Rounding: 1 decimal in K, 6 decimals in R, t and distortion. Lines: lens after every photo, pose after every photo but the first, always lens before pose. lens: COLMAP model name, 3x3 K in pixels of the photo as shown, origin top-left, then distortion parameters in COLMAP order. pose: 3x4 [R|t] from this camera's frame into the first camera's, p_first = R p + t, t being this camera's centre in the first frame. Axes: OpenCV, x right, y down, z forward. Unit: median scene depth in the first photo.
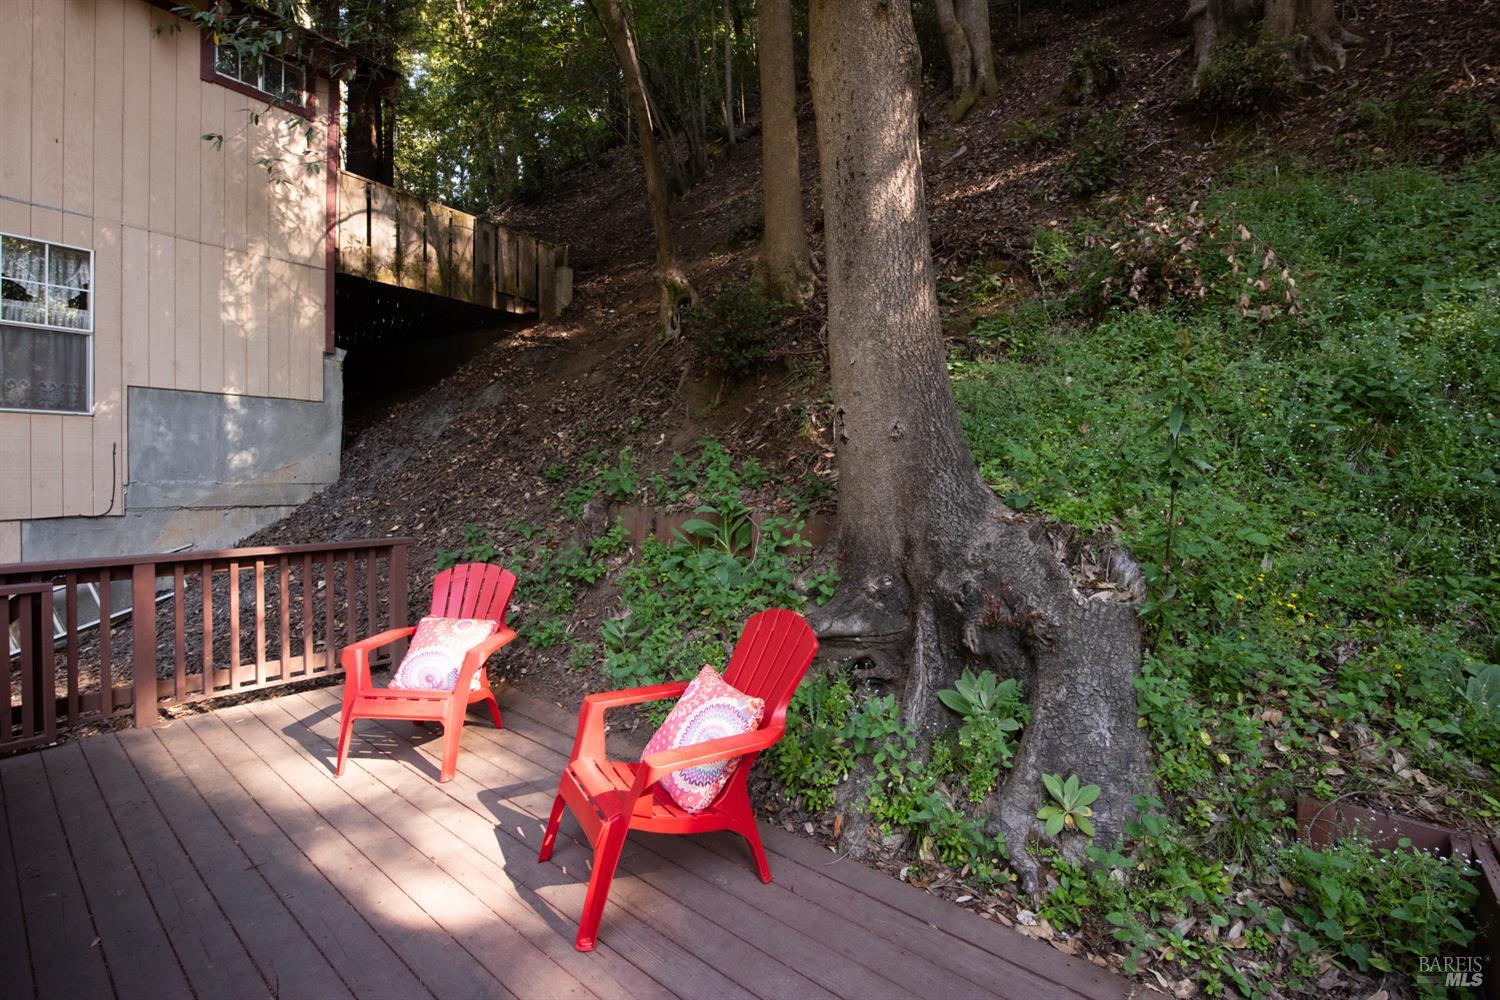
lens RADIAL K [[682.0, 0, 716.3], [0, 682.0, 497.7], [0, 0, 1]] dist [-0.001795, -0.000294]
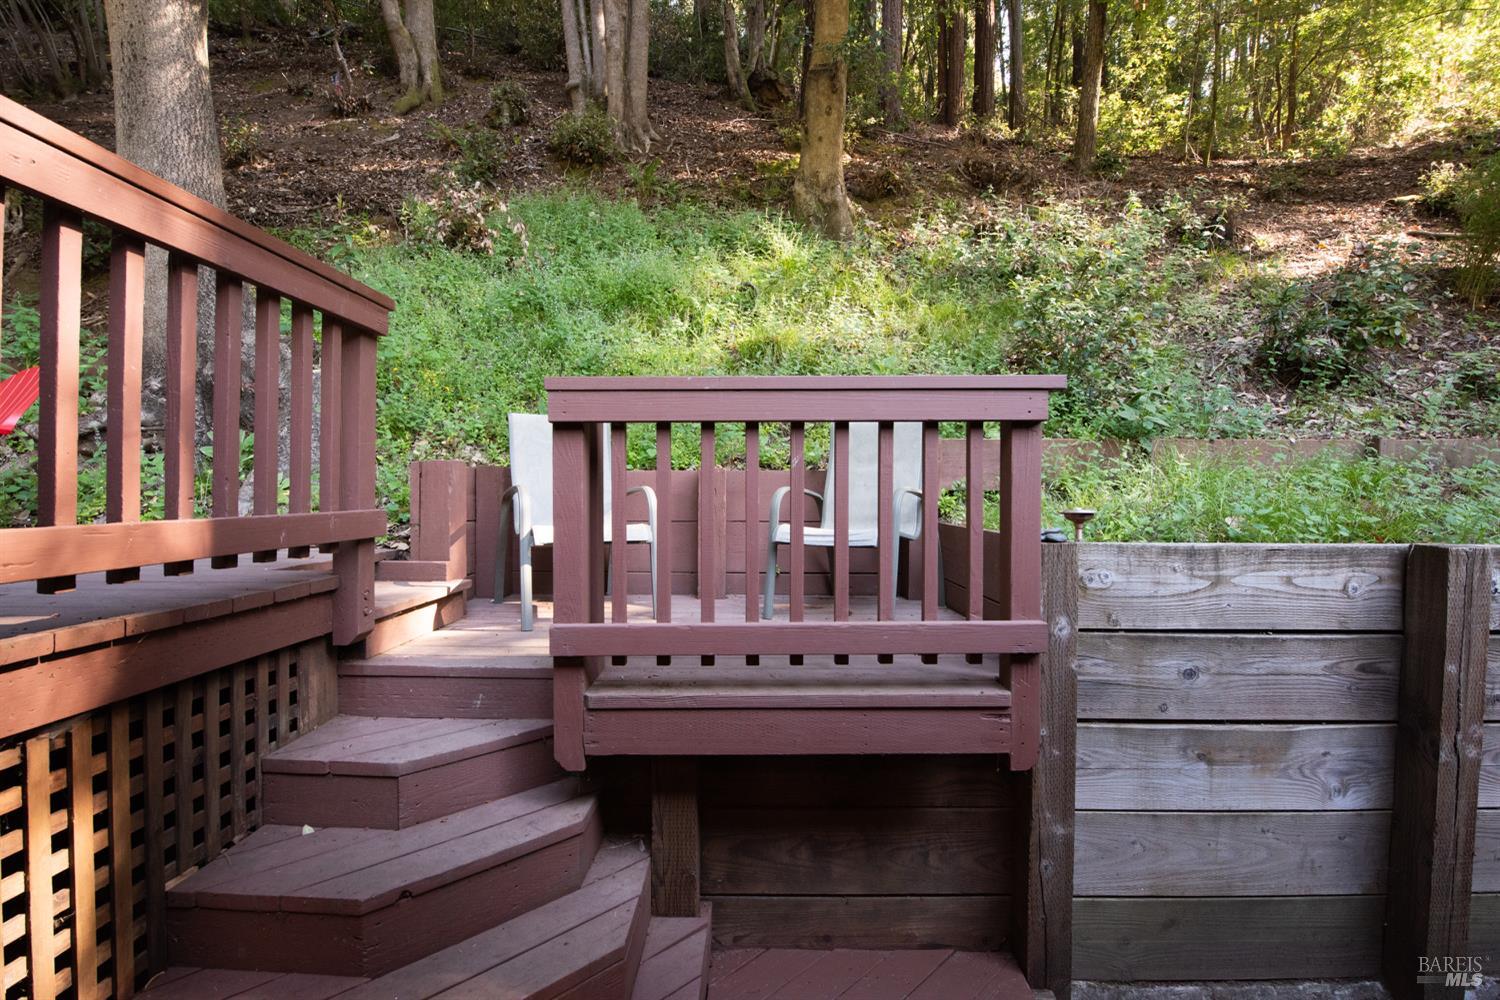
lens RADIAL K [[682.0, 0, 716.3], [0, 682.0, 497.7], [0, 0, 1]] dist [-0.001795, -0.000294]
pose [[0.780686, -0.015785, 0.624724, 0.078425], [0.031763, 0.999391, -0.014441, 0.122659], [-0.624116, 0.031116, 0.780712, -0.193293]]
